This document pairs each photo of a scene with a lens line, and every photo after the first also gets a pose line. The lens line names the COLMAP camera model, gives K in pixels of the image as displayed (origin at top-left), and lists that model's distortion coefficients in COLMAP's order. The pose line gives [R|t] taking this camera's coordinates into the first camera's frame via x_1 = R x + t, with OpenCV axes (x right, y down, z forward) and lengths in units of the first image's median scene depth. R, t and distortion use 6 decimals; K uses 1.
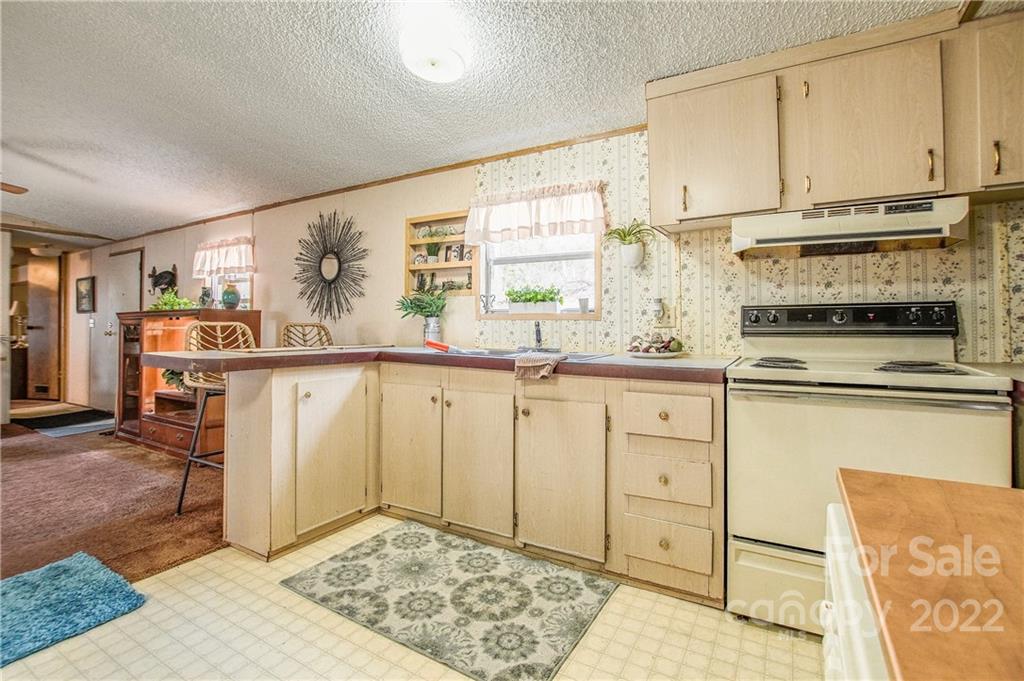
lens RADIAL K [[452.4, 0, 492.0], [0, 452.4, 312.4], [0, 0, 1]] dist [-0.020523, 0.000440]
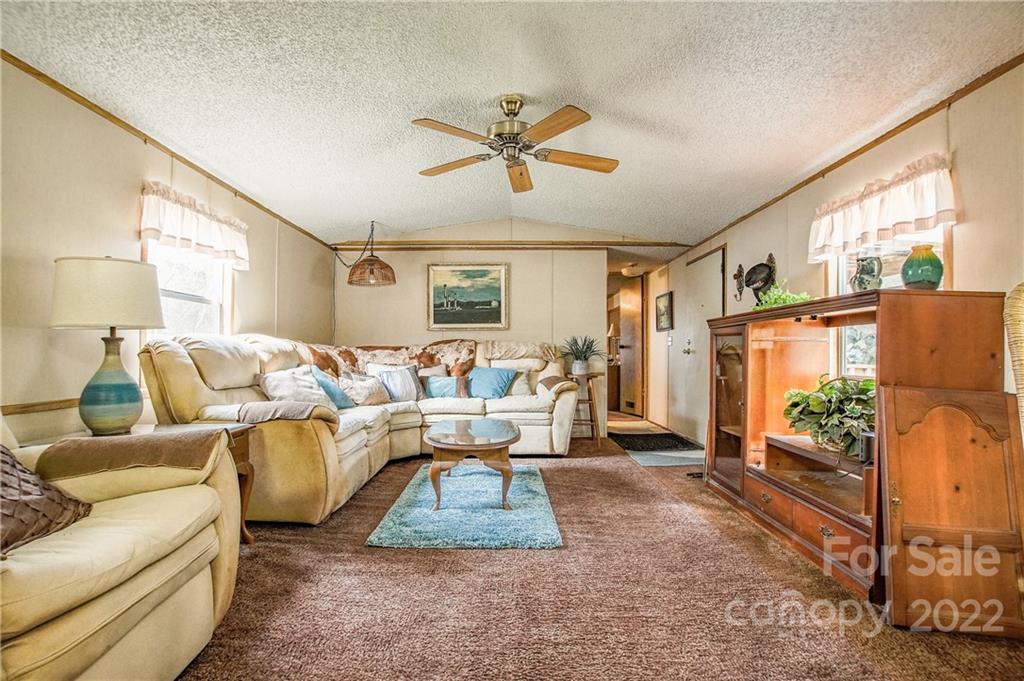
lens RADIAL K [[452.4, 0, 512.4], [0, 452.4, 343.9], [0, 0, 1]] dist [-0.020523, 0.000440]
pose [[0.504637, -0.001942, -0.863330, -0.275084], [0.007219, 0.999972, 0.001971, 0.029800], [0.863302, -0.007227, 0.504637, 0.259511]]
